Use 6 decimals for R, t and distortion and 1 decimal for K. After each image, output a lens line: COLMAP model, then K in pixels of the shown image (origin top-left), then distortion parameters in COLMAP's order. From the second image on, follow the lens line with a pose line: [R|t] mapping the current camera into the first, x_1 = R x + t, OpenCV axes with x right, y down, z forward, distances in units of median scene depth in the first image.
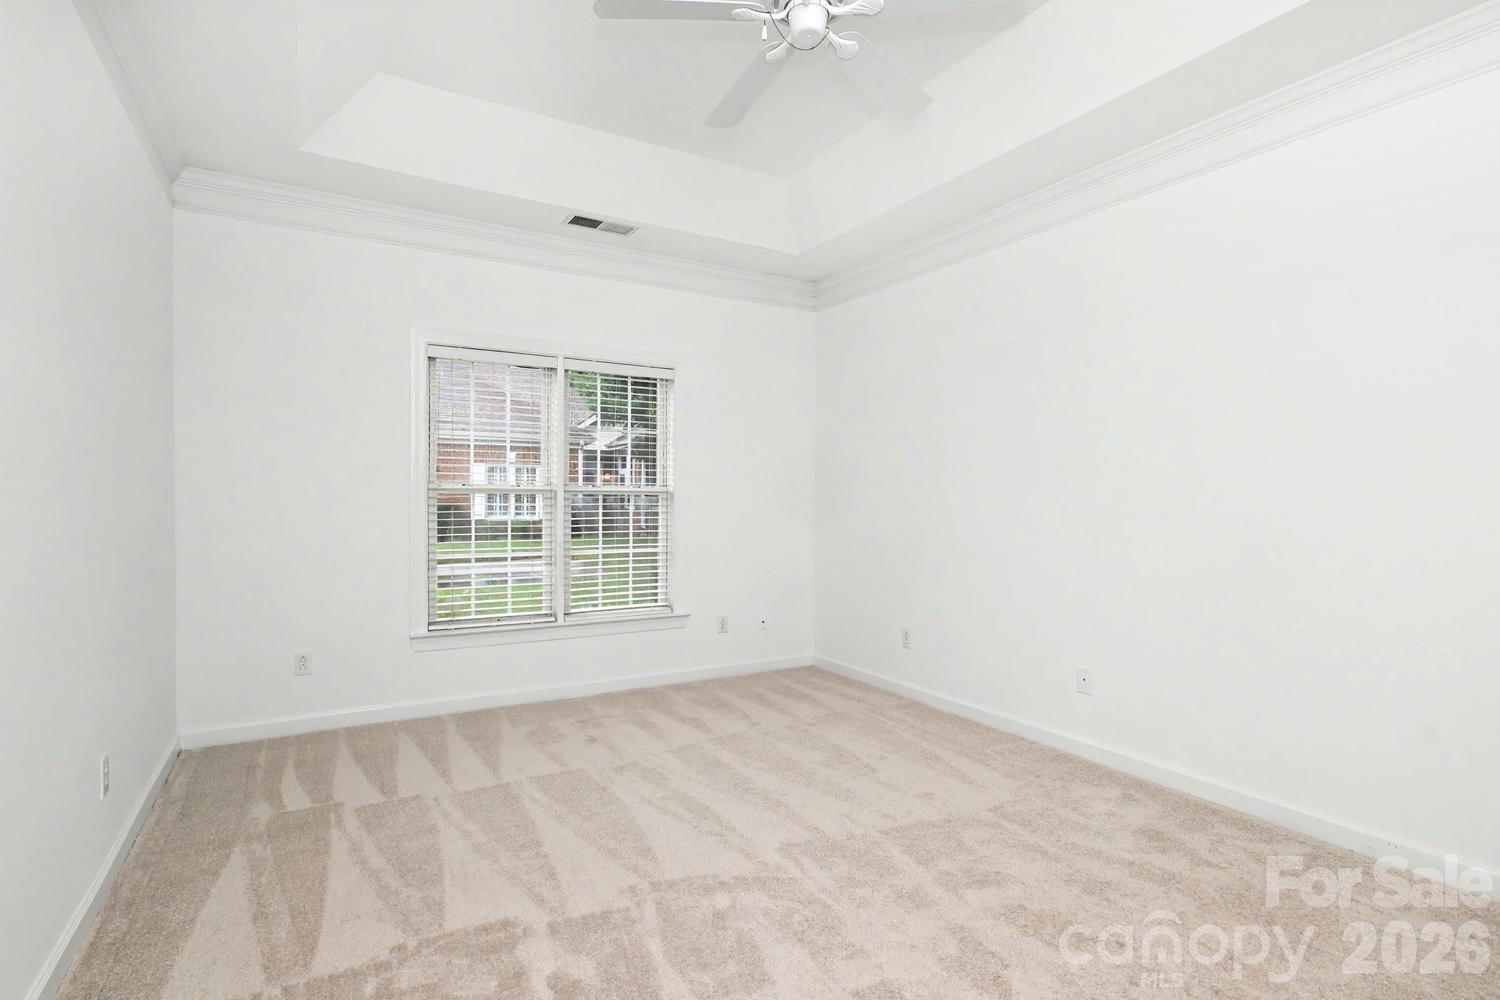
lens RADIAL K [[736.8, 0, 749.9], [0, 736.8, 495.3], [0, 0, 1]] dist [-0.000361, -0.000037]
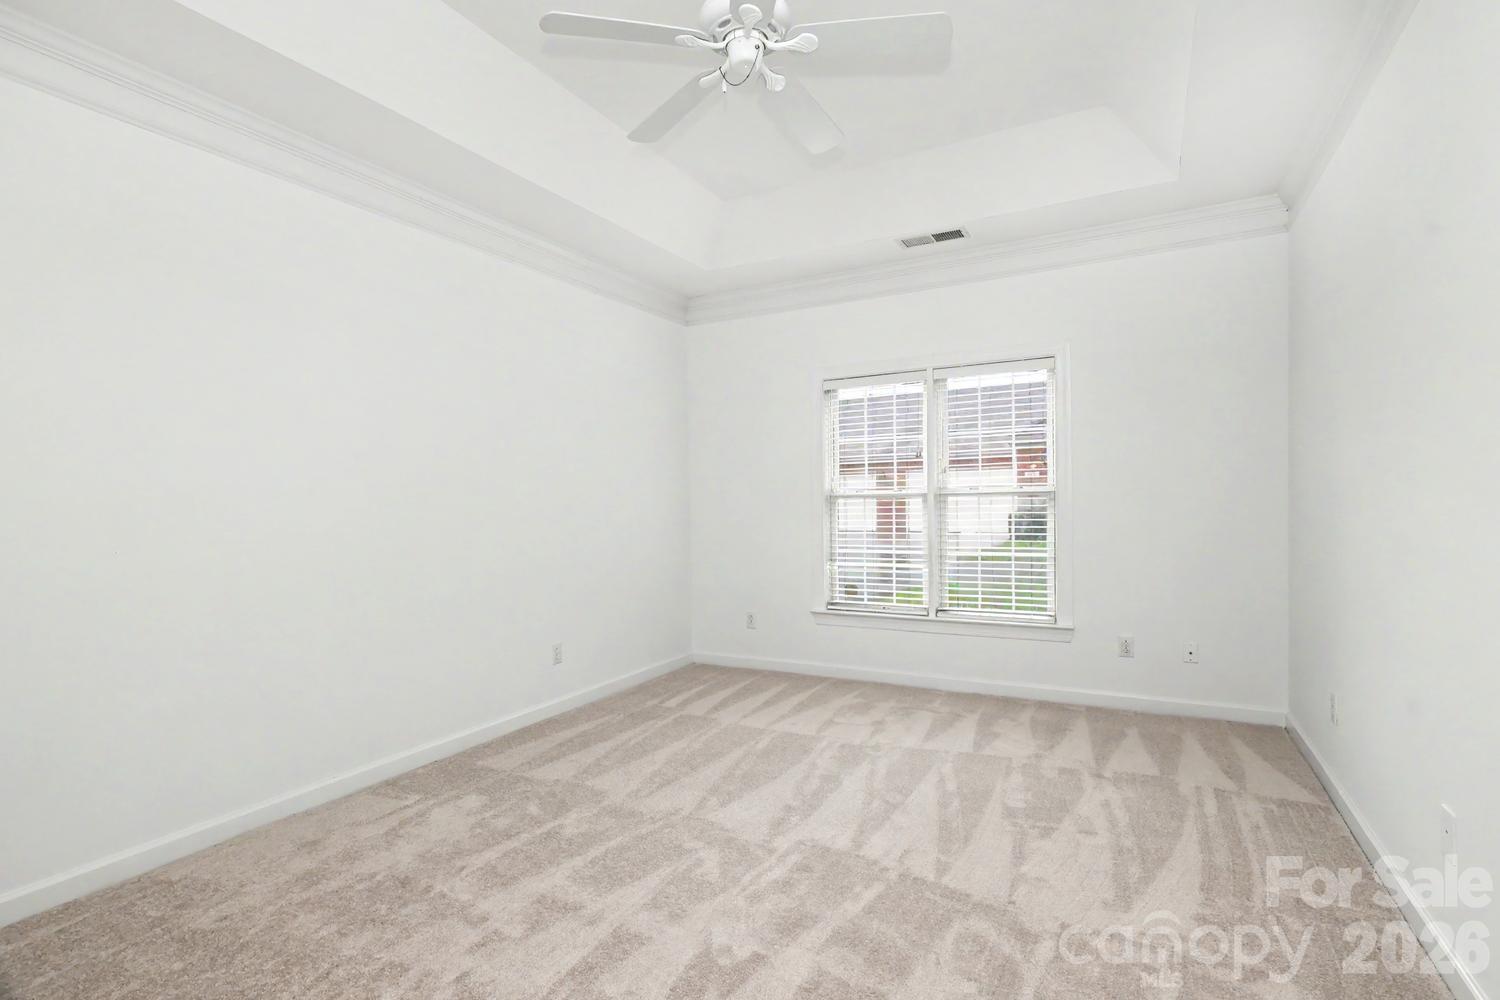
lens RADIAL K [[707.4, 0, 746.6], [0, 707.4, 506.0], [0, 0, 1]] dist [-0.000218, 0.000143]
pose [[0.528832, -0.007749, -0.848691, 0.561879], [0.023212, 0.999716, 0.005336, -0.001491], [0.848409, -0.022522, 0.528862, 0.272282]]
